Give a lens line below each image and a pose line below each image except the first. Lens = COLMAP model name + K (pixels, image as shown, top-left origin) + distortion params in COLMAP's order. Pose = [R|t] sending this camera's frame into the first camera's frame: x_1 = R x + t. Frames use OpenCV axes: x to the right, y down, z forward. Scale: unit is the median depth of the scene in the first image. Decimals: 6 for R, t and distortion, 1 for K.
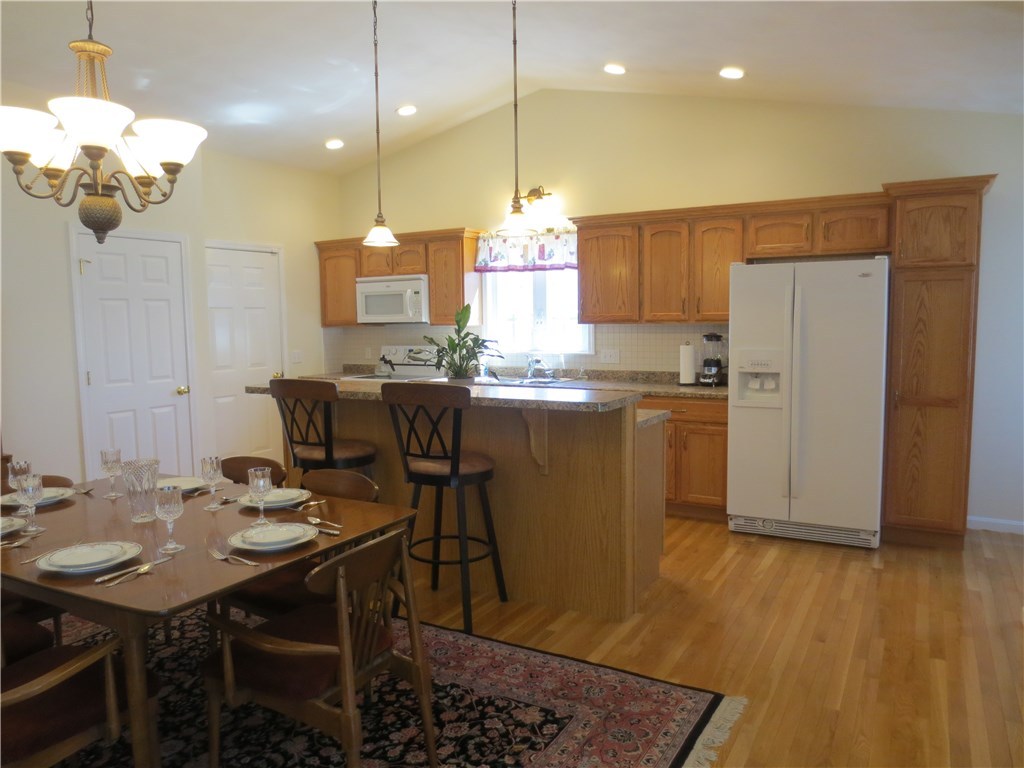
lens RADIAL K [[722.7, 0, 512.0], [0, 722.7, 384.0], [0, 0, 1]] dist [-0.045739, 0.032469]
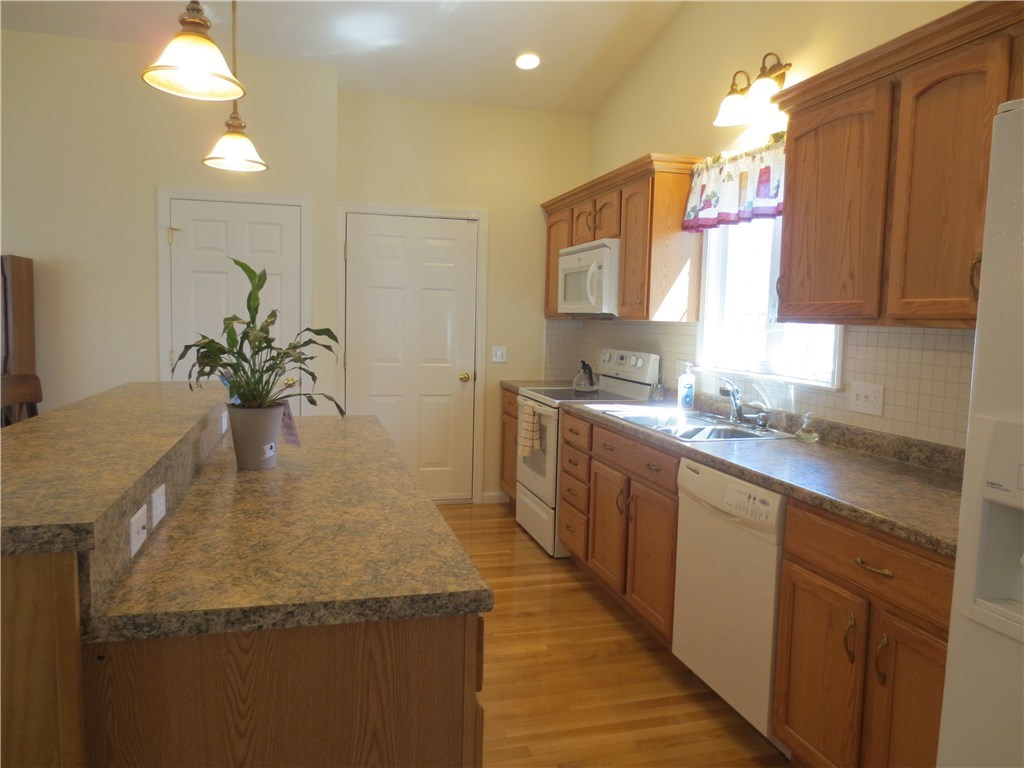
lens RADIAL K [[722.7, 0, 512.0], [0, 722.7, 384.0], [0, 0, 1]] dist [-0.045739, 0.032469]
pose [[0.712770, 0.096296, -0.694756, 0.504974], [-0.099634, 0.994387, 0.035608, -0.071745], [0.694285, 0.043841, 0.718364, 0.919523]]
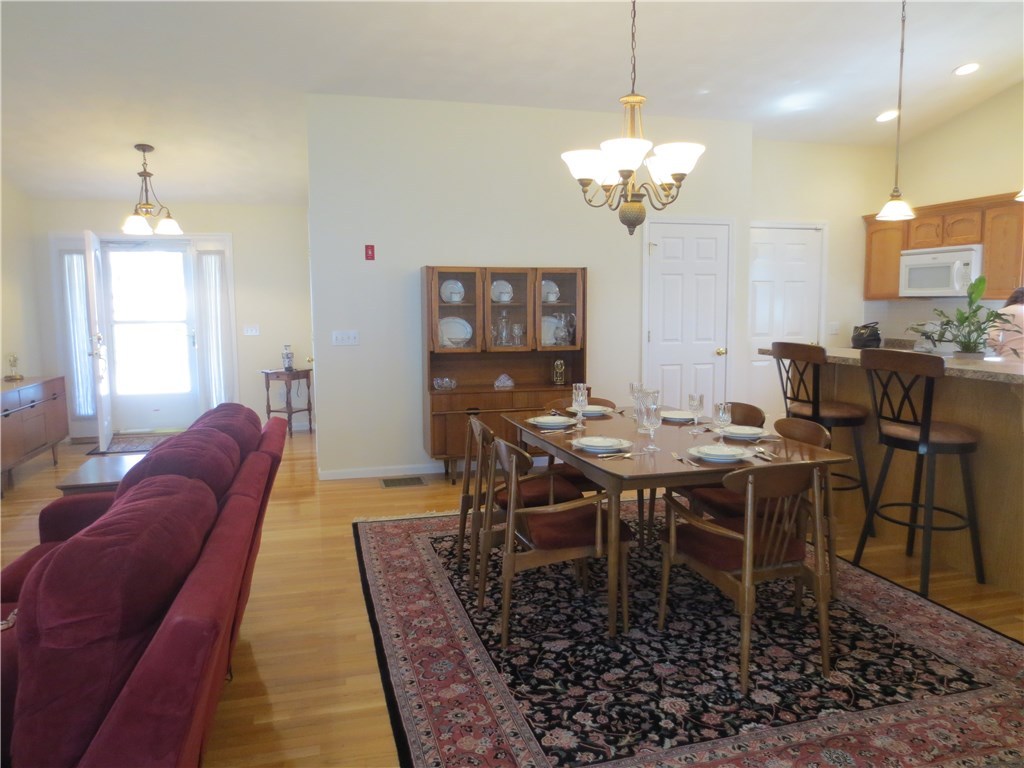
lens RADIAL K [[722.7, 0, 512.0], [0, 722.7, 384.0], [0, 0, 1]] dist [-0.045739, 0.032469]
pose [[0.714603, 0.090250, -0.693684, 0.192232], [-0.065960, 0.995918, 0.061623, 0.018805], [0.696413, 0.001719, 0.717639, -0.139099]]
